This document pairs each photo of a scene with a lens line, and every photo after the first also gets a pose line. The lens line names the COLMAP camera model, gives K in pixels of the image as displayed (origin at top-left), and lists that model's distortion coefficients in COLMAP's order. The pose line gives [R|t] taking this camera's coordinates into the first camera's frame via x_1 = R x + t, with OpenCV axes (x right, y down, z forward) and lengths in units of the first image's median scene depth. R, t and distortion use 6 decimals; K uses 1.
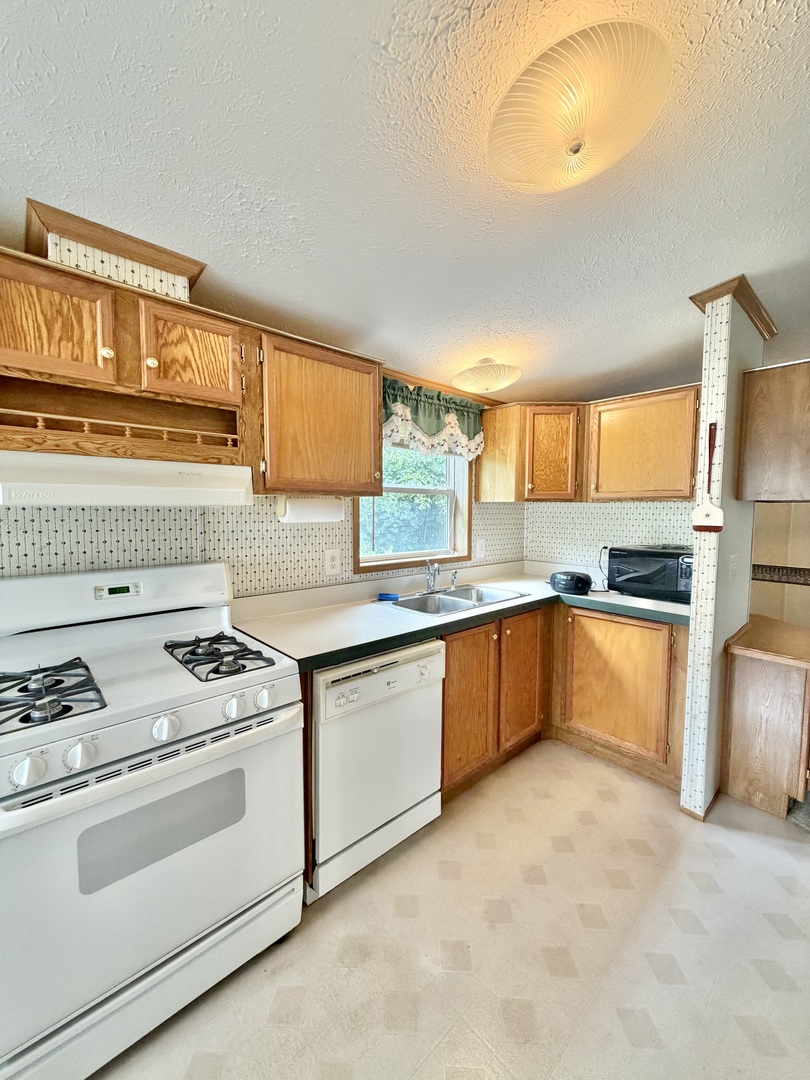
lens RADIAL K [[429.2, 0, 401.3], [0, 429.2, 541.7], [0, 0, 1]] dist [-0.002340, 0.000226]
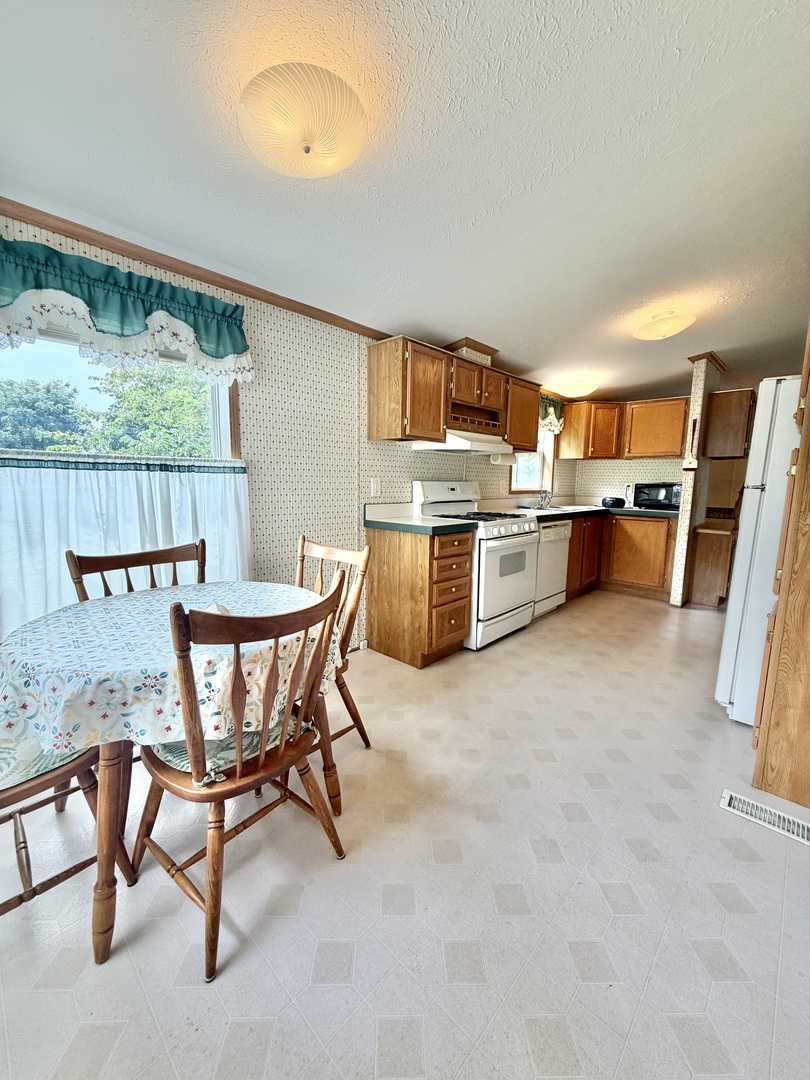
lens RADIAL K [[429.2, 0, 400.2], [0, 429.2, 542.7], [0, 0, 1]] dist [-0.002340, 0.000226]
pose [[0.997962, 0.000061, 0.063811, -0.765956], [-0.004664, 0.997394, 0.071995, 0.165958], [-0.063641, -0.072146, 0.995362, -0.941975]]
